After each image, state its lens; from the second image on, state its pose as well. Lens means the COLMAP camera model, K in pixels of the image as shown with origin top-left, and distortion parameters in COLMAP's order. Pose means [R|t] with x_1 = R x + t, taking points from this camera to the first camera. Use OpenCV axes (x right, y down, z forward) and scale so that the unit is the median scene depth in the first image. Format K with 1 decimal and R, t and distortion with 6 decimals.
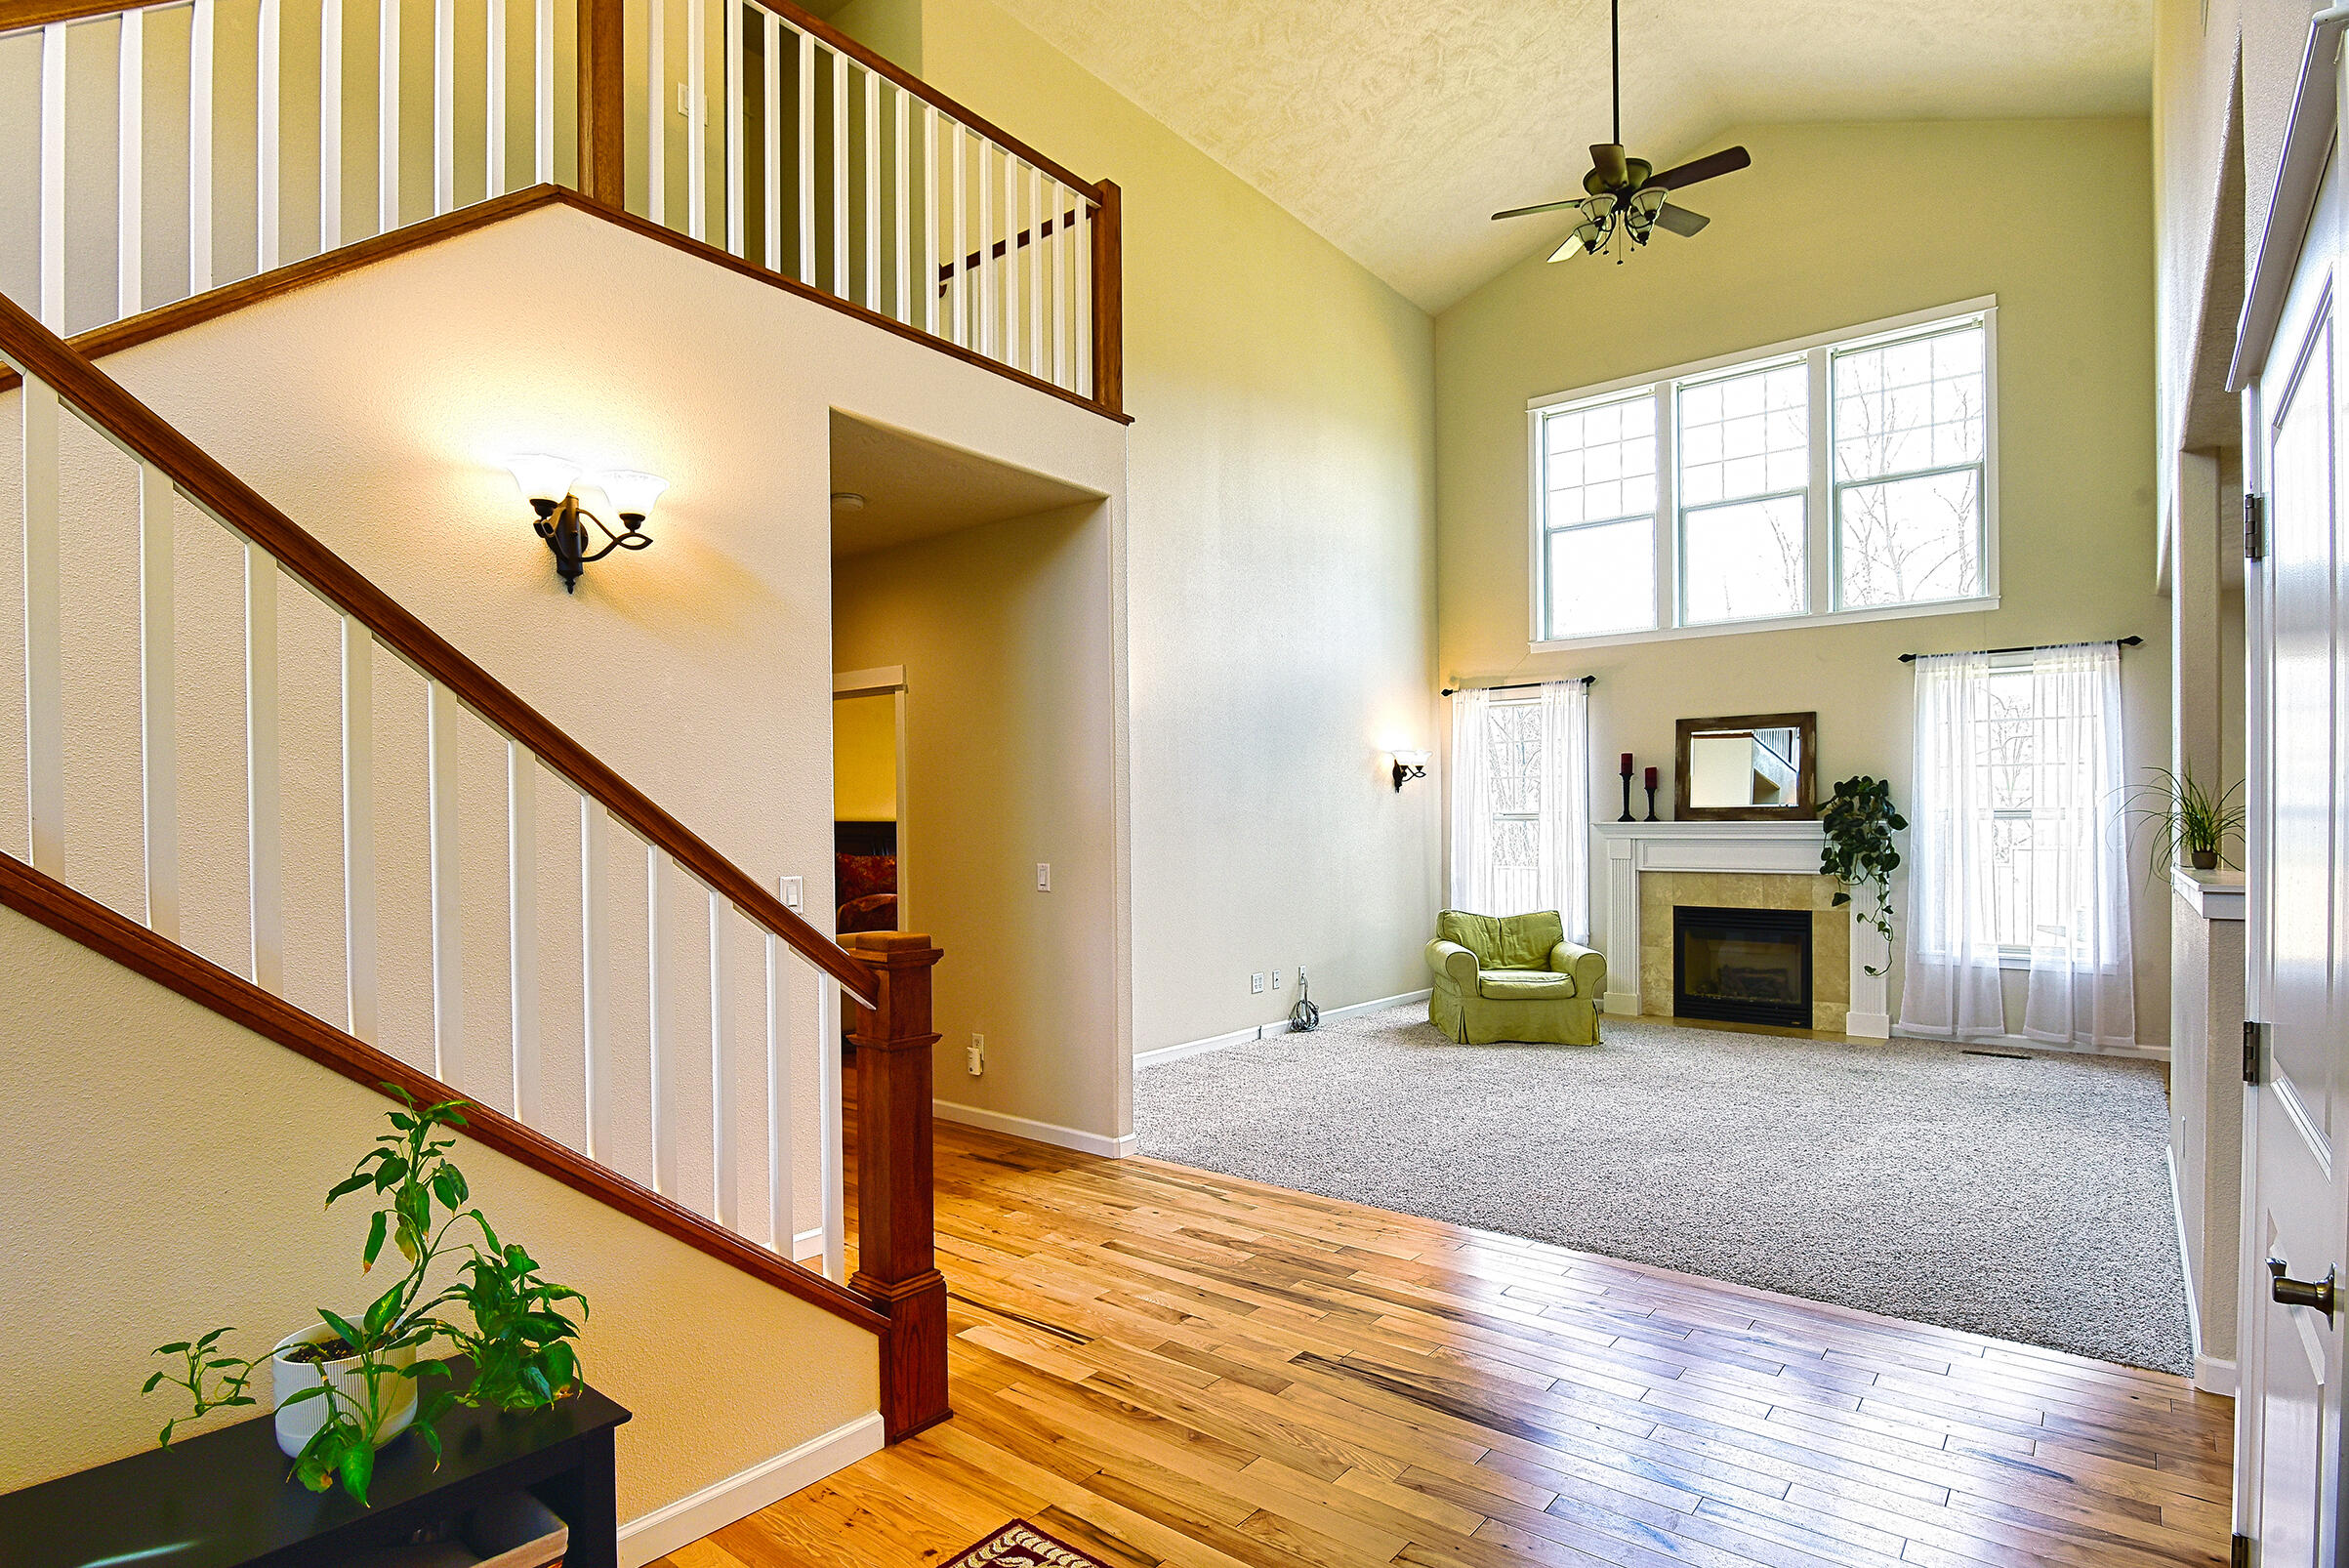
lens RADIAL K [[1190.4, 0, 1185.5], [0, 1190.4, 834.2], [0, 0, 1]] dist [-0.004353, -0.001376]
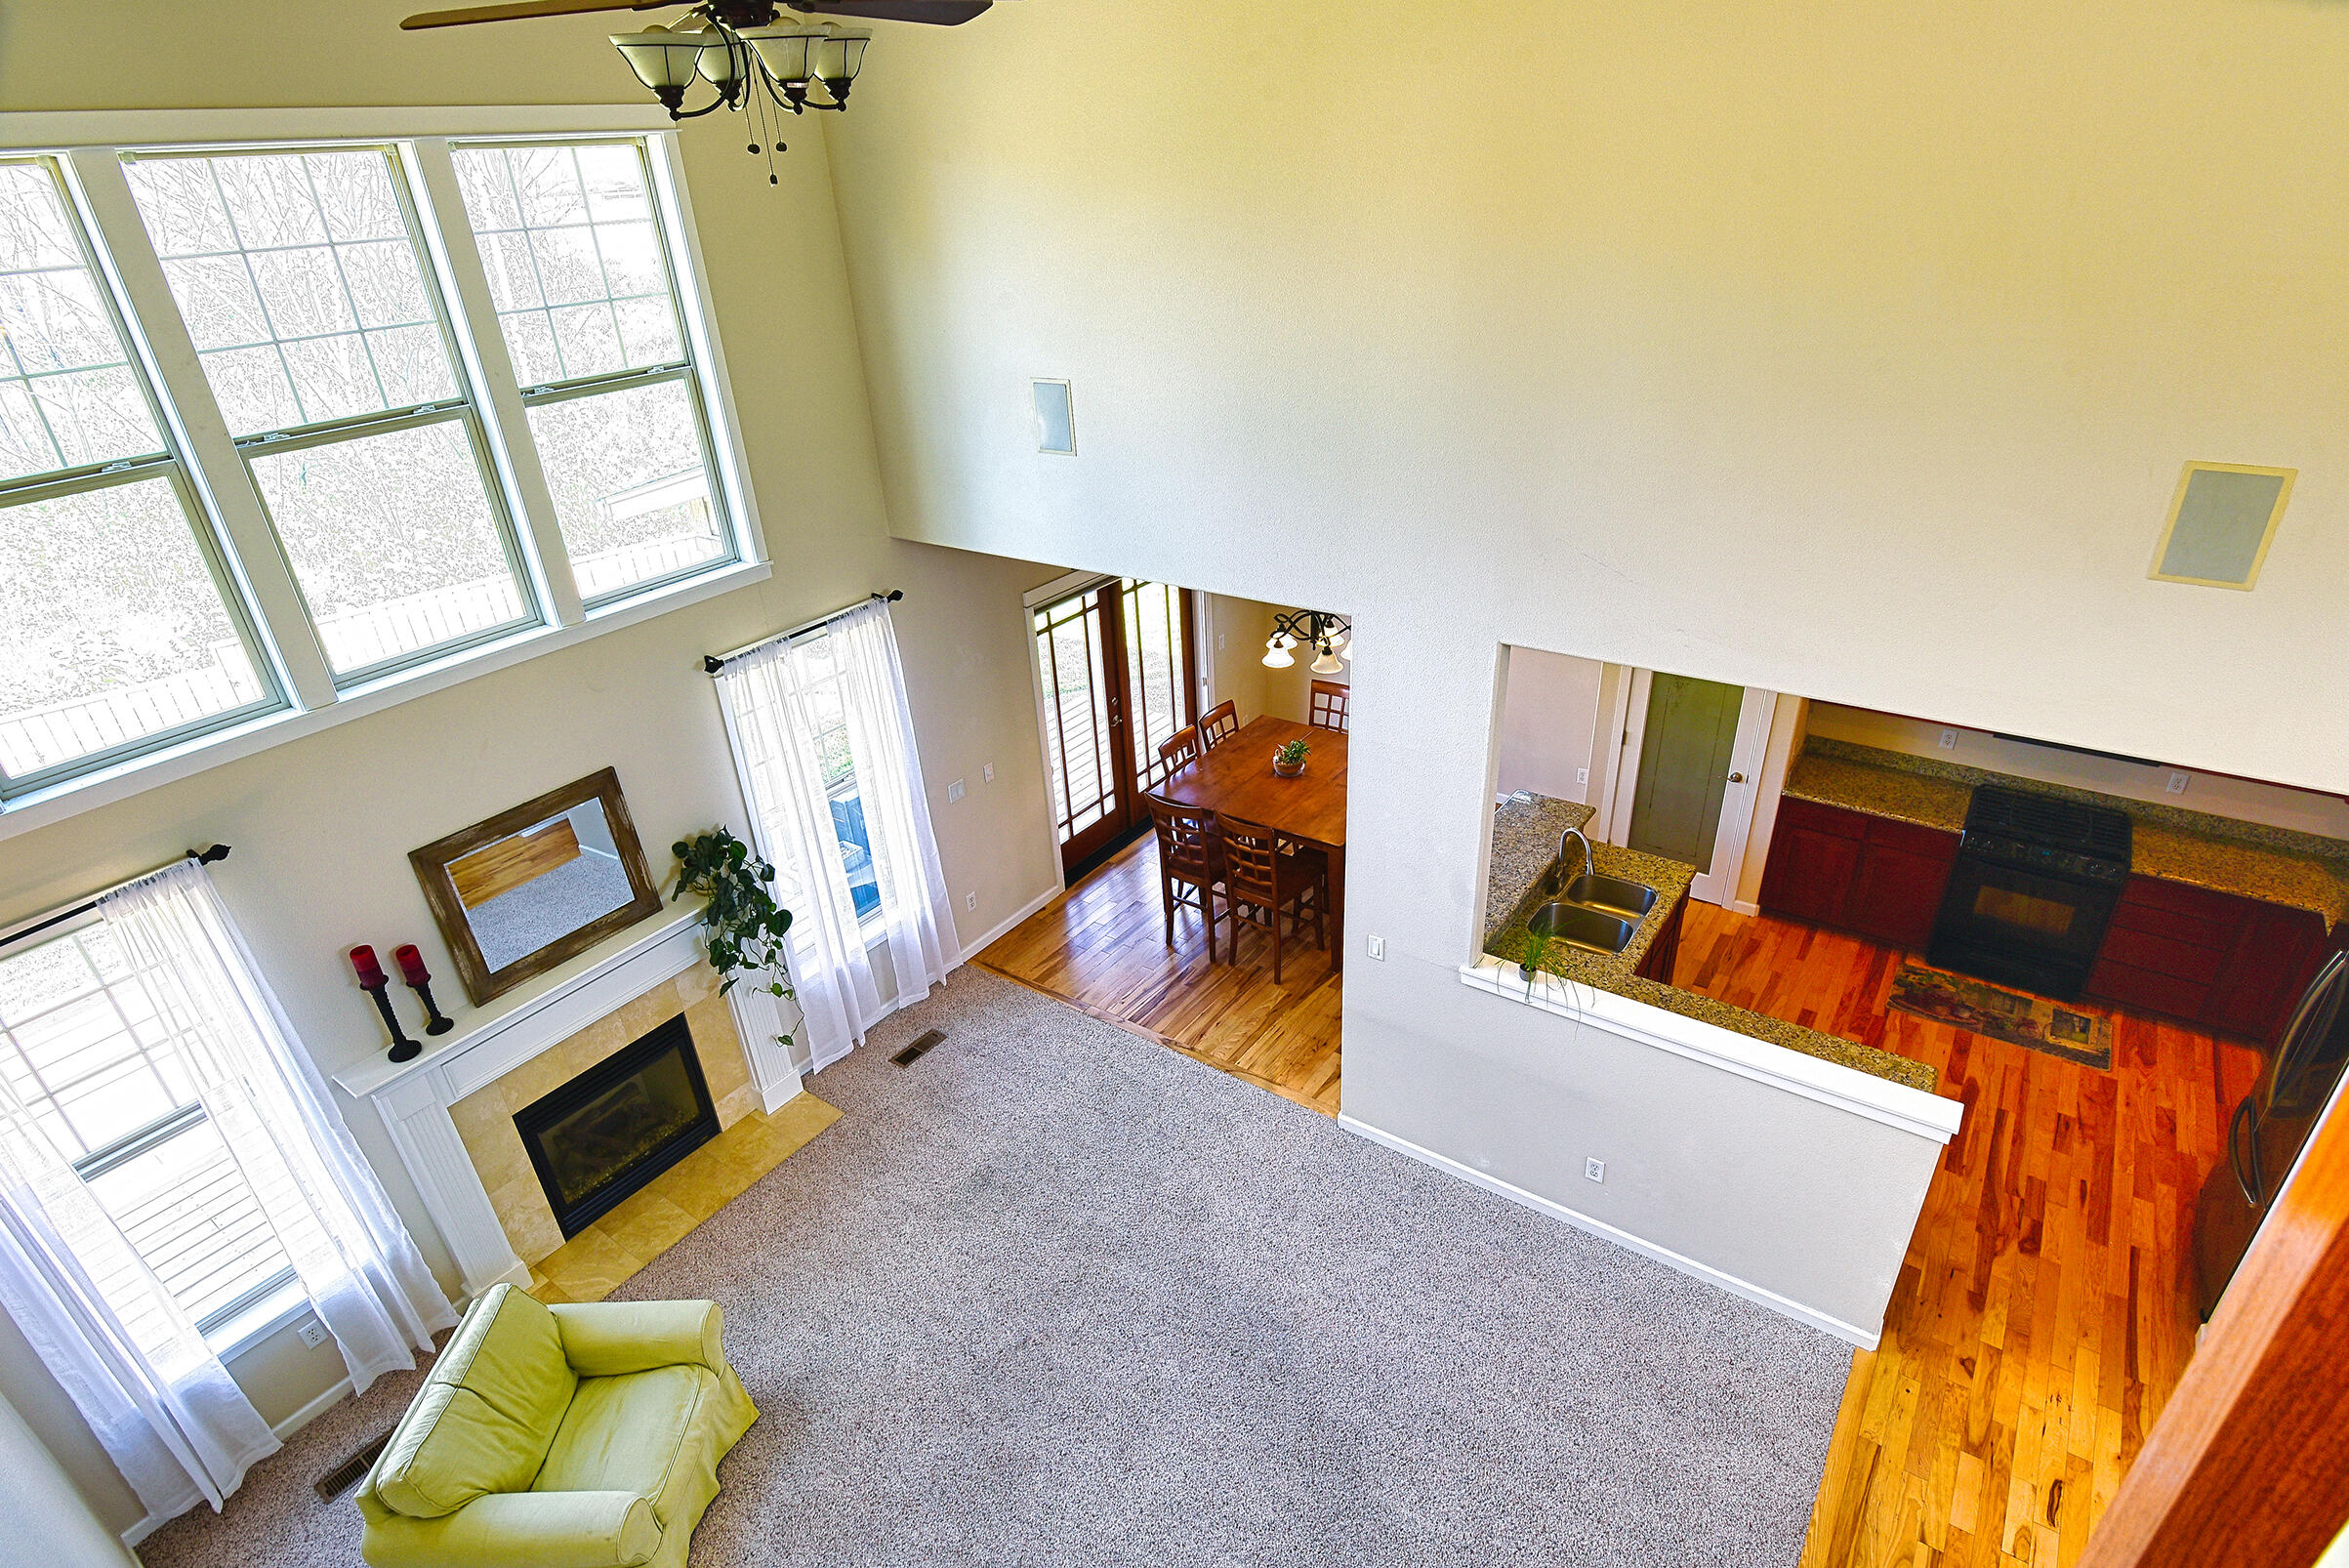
lens RADIAL K [[1200.8, 0, 1182.5], [0, 1200.8, 824.3], [0, 0, 1]] dist [-0.019451, -0.001053]
pose [[-0.045598, -0.476245, 0.878129, -0.426331], [0.051902, 0.876727, 0.478180, -1.856671], [-0.997611, 0.067381, -0.015259, 3.407029]]
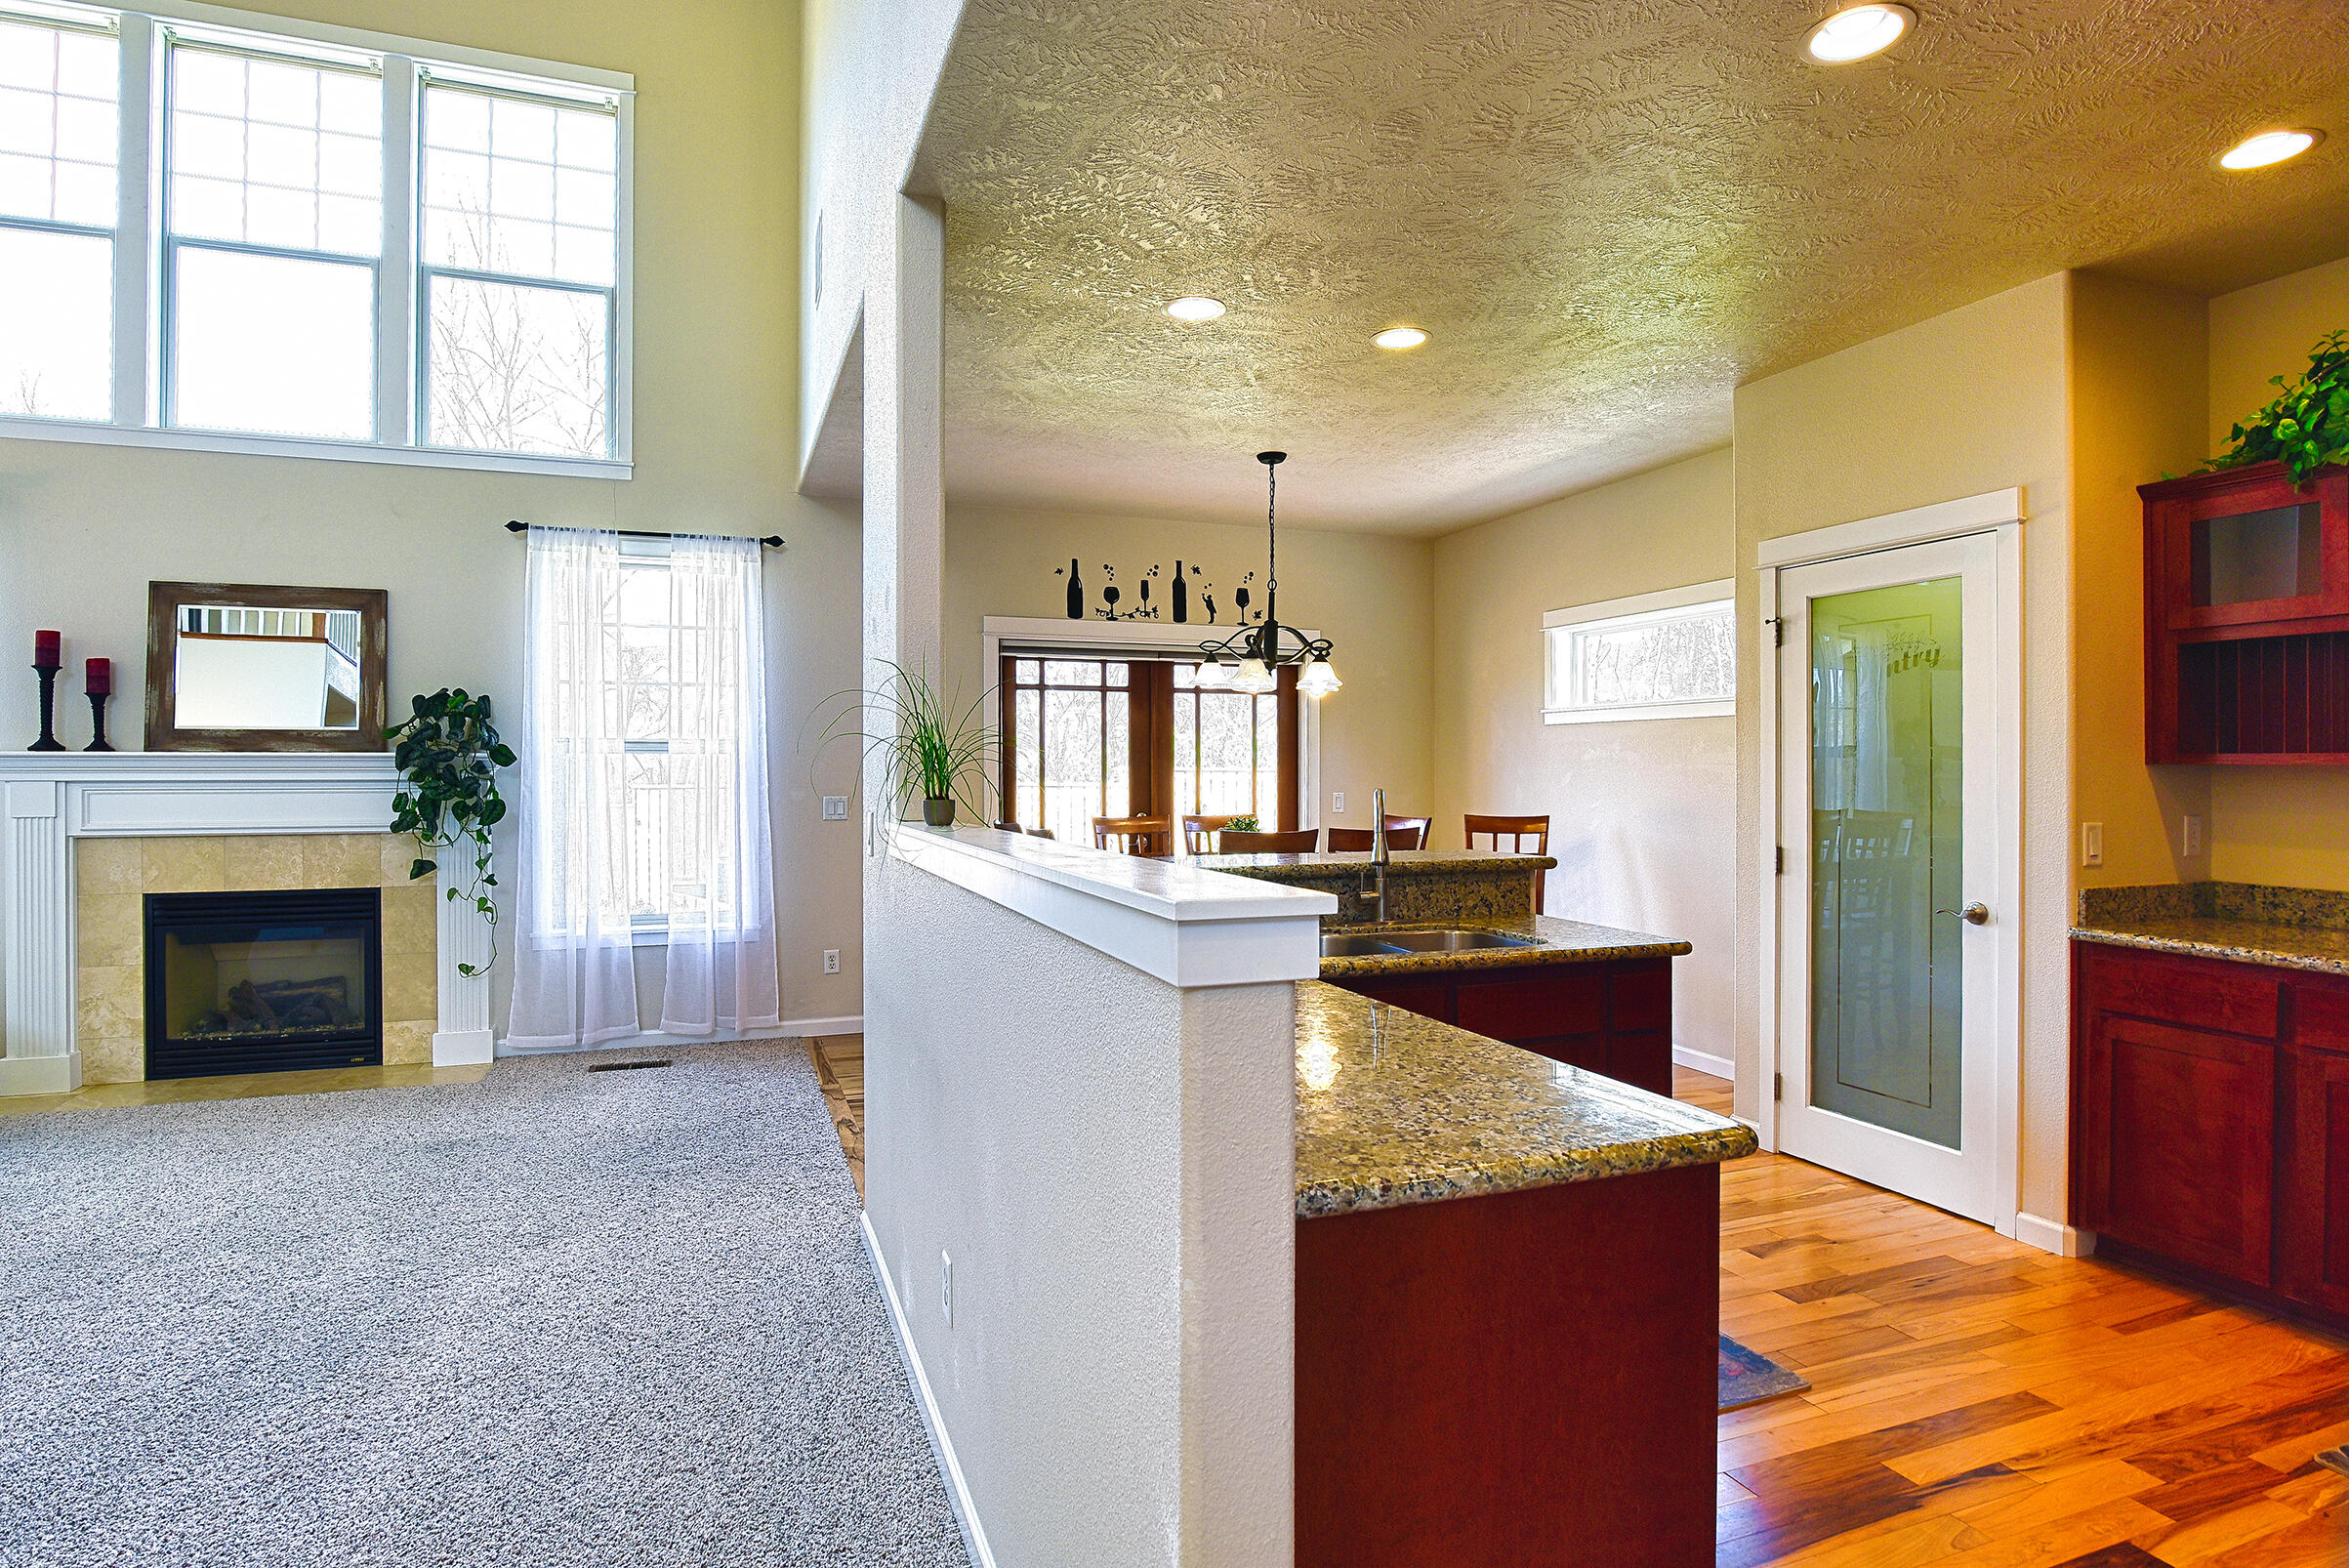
lens RADIAL K [[1191.3, 0, 1144.3], [0, 1191.3, 765.2], [0, 0, 1]] dist [-0.026621, -0.000302]
pose [[0.521485, -0.000302, 0.853260, 0.911666], [0.001690, 0.999998, -0.000679, -0.014353], [-0.853259, 0.001796, 0.521485, 1.416732]]
